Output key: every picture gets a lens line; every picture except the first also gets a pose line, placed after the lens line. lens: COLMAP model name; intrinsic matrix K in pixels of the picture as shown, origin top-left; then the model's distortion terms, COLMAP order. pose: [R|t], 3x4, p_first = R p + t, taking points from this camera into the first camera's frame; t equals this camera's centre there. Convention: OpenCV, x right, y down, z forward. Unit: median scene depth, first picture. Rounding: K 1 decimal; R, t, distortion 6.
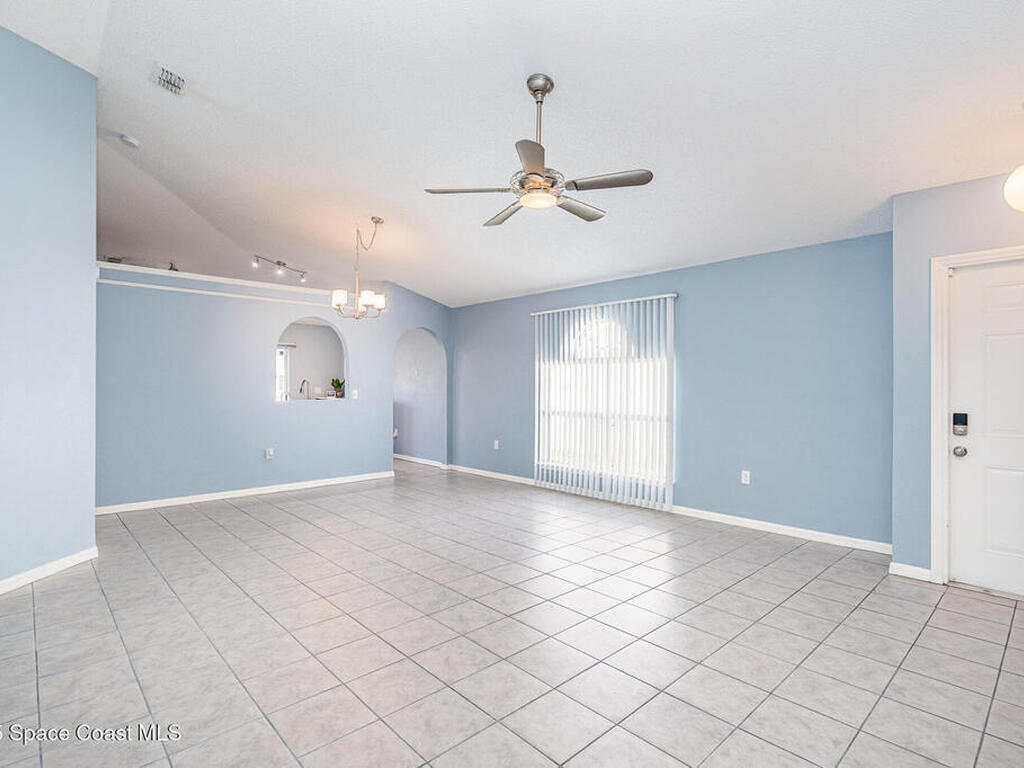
lens RADIAL K [[528.8, 0, 513.1], [0, 528.8, 390.6], [0, 0, 1]] dist [-0.002206, 0.000332]
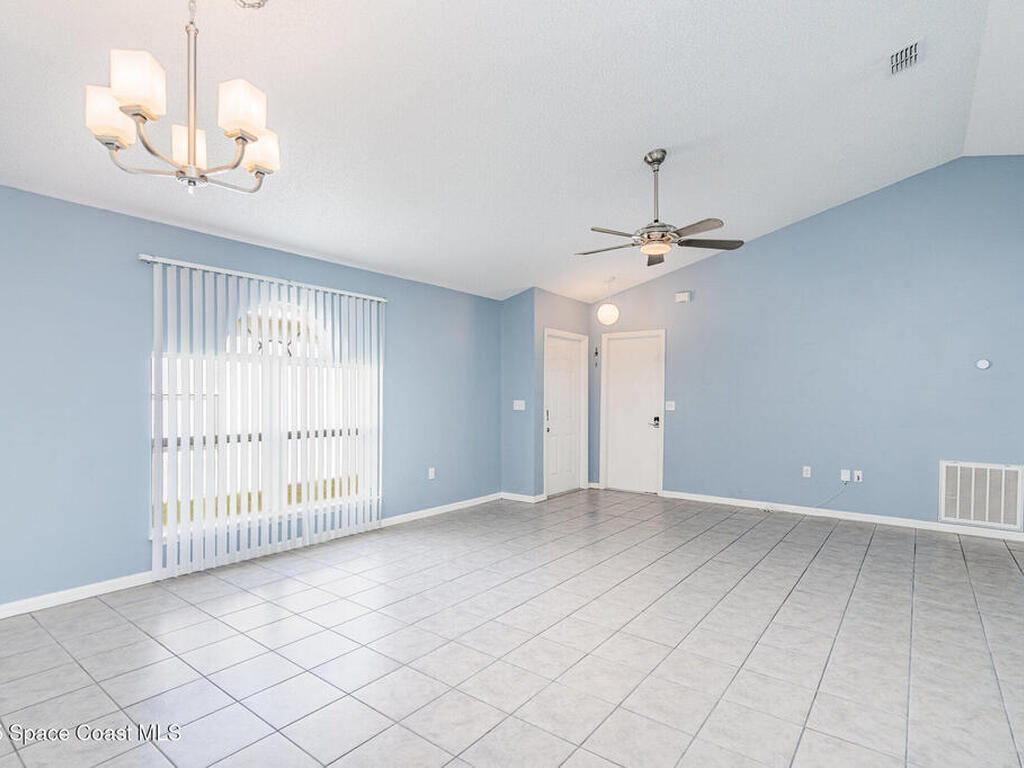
lens RADIAL K [[528.8, 0, 520.6], [0, 528.8, 402.2], [0, 0, 1]] dist [-0.002206, 0.000332]
pose [[-0.167444, -0.014497, 0.985775, -0.539703], [0.001767, 0.999886, 0.015004, -0.008080], [-0.985880, 0.004254, -0.167399, 0.719831]]
